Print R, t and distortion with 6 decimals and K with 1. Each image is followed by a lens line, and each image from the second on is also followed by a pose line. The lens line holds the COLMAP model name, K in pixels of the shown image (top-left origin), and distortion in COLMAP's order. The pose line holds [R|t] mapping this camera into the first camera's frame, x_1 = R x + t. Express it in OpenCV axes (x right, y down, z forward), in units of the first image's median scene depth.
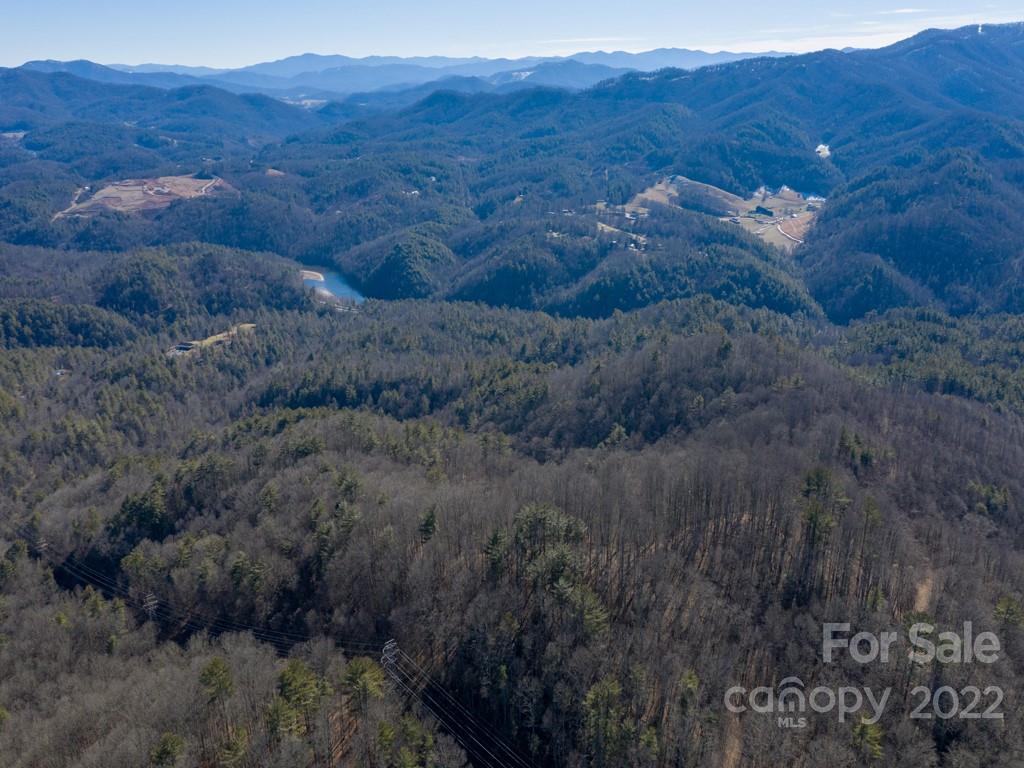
lens RADIAL K [[911.5, 0, 512.2], [0, 911.5, 383.7], [0, 0, 1]] dist [-0.021536, 0.023424]
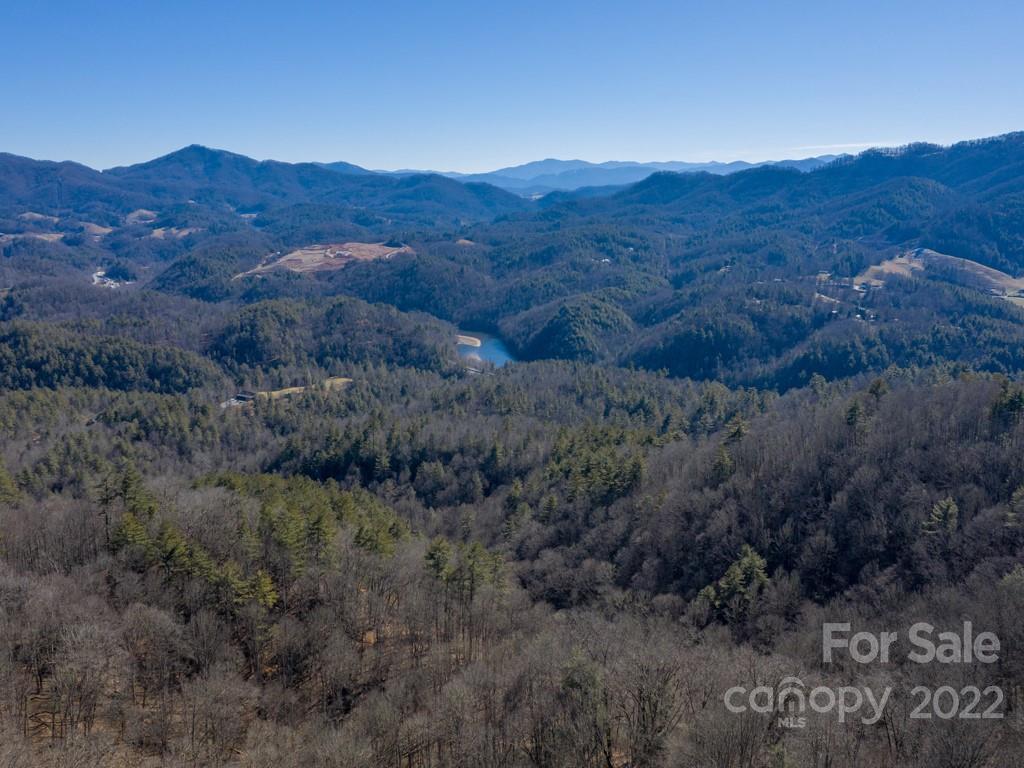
lens RADIAL K [[911.5, 0, 511.8], [0, 911.5, 385.7], [0, 0, 1]] dist [-0.021536, 0.023424]
pose [[0.968406, 0.051696, -0.243961, 0.040794], [-0.077474, 0.992238, -0.097275, 0.006468], [0.237039, 0.113102, 0.964894, 0.200076]]
